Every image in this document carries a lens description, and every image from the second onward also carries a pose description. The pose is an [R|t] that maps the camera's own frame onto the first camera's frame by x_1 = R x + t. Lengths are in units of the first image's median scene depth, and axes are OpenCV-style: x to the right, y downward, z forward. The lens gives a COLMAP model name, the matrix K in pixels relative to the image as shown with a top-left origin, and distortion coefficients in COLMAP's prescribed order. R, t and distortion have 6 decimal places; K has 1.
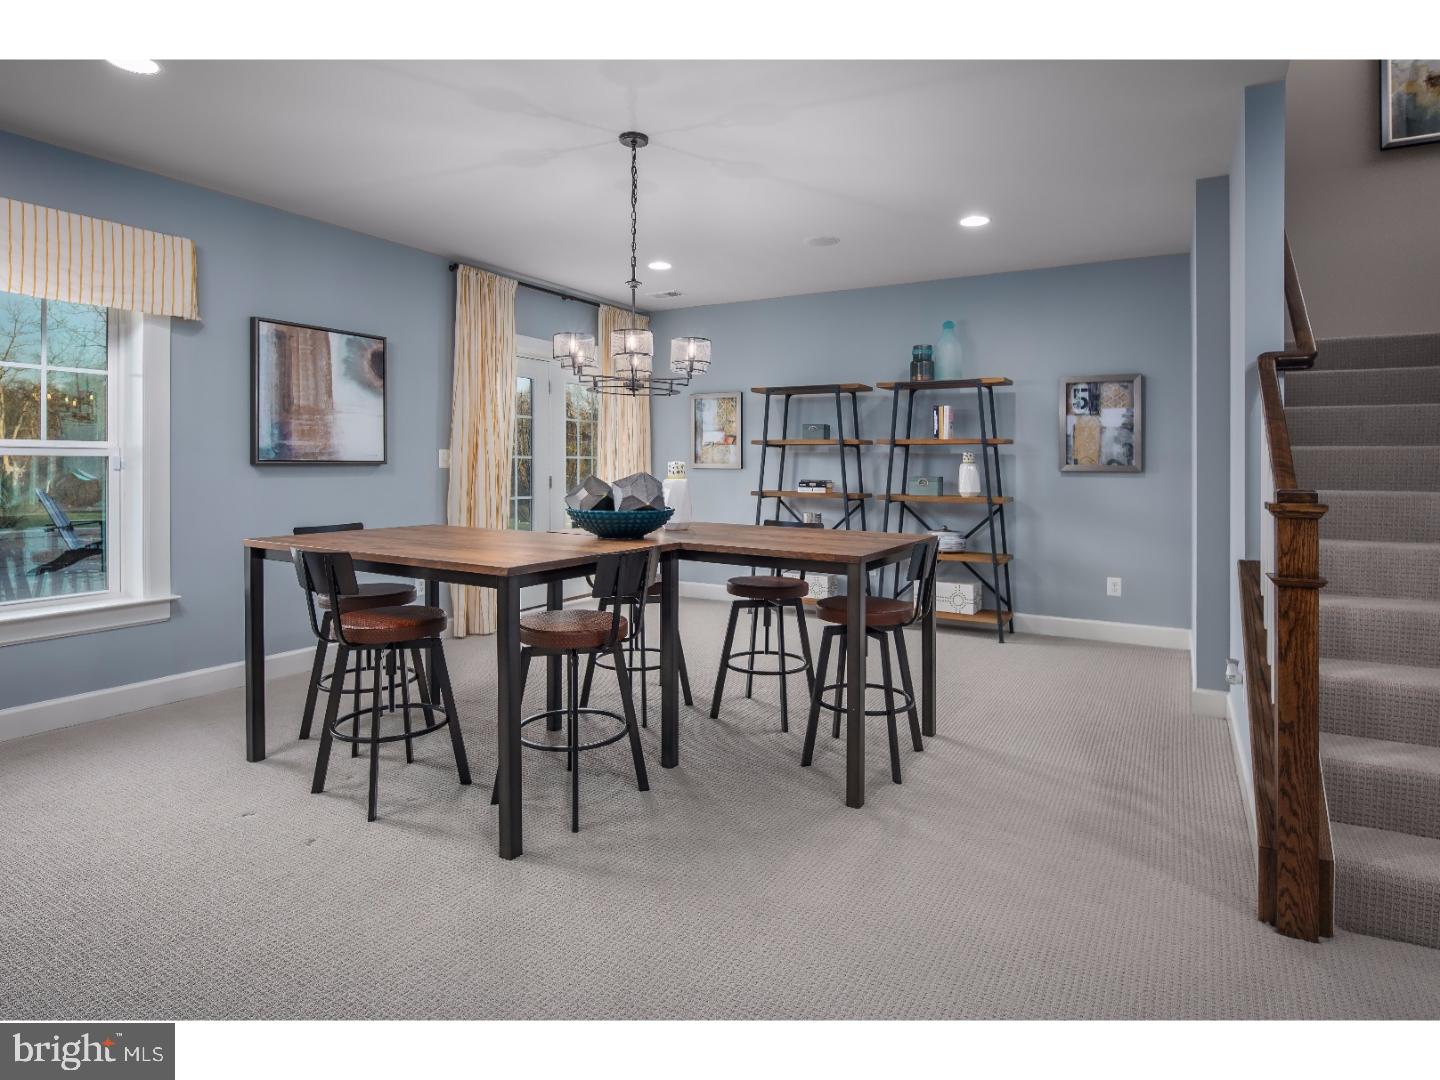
lens RADIAL K [[798.8, 0, 720.0], [0, 798.8, 540.0], [0, 0, 1]] dist [-0.004885, -0.000019]
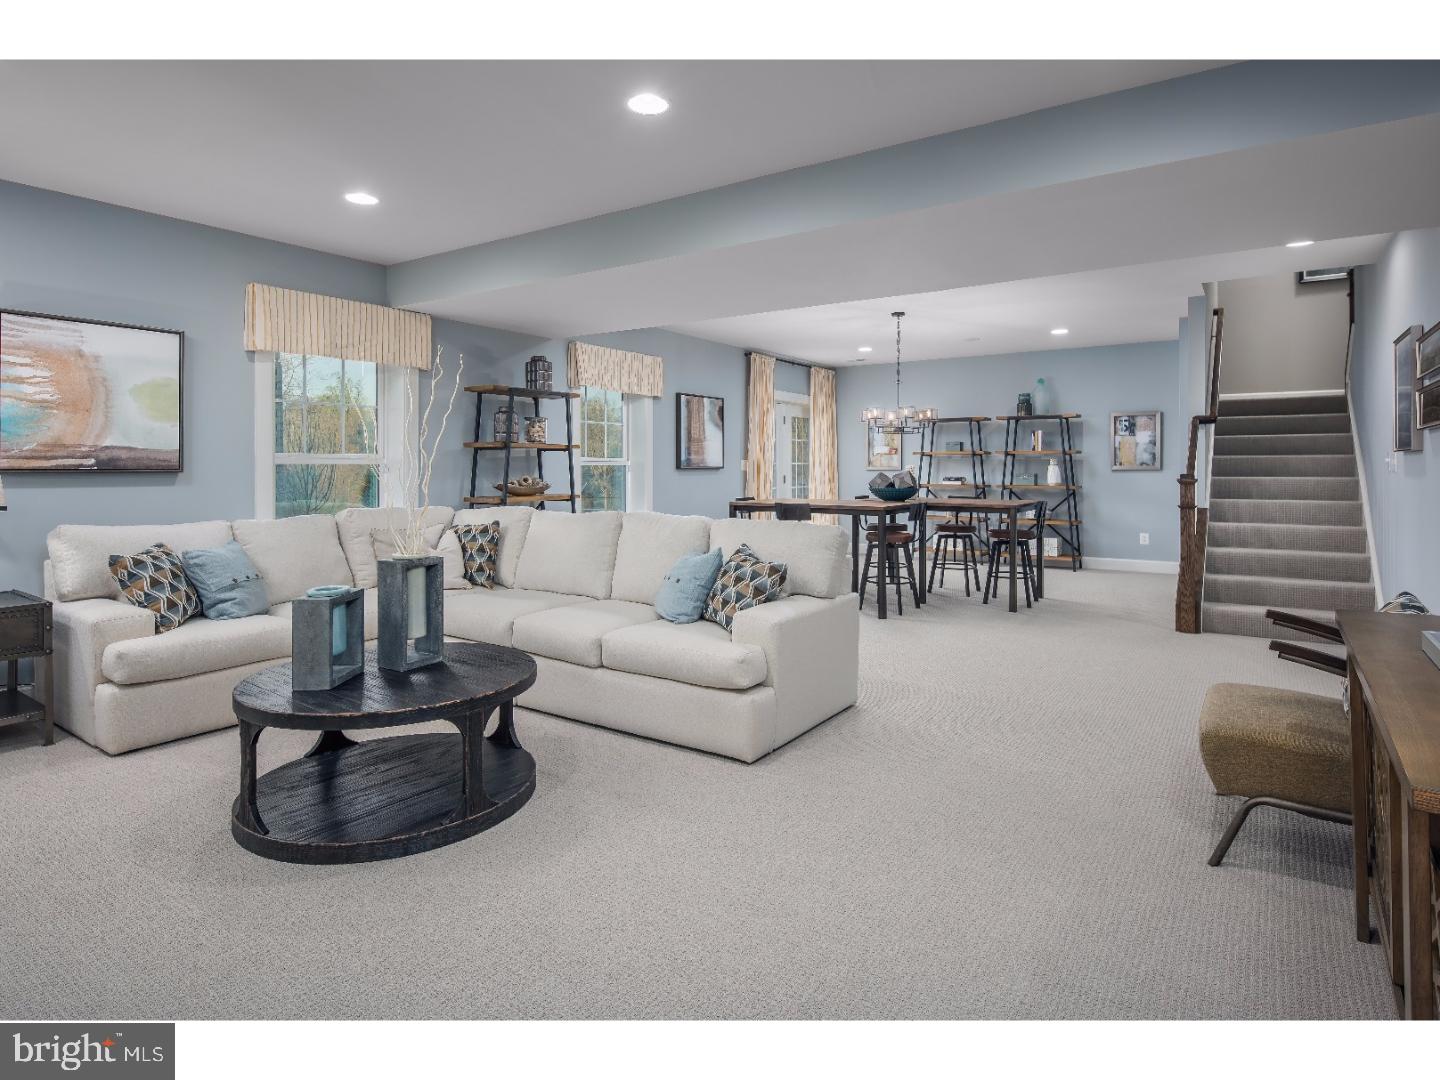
lens RADIAL K [[798.8, 0, 720.0], [0, 798.8, 540.0], [0, 0, 1]] dist [-0.004885, -0.000019]
pose [[0.997477, -0.001670, -0.070977, -0.265041], [0.001365, 0.999990, -0.004344, 0.065689], [0.070983, 0.004236, 0.997469, -0.706604]]
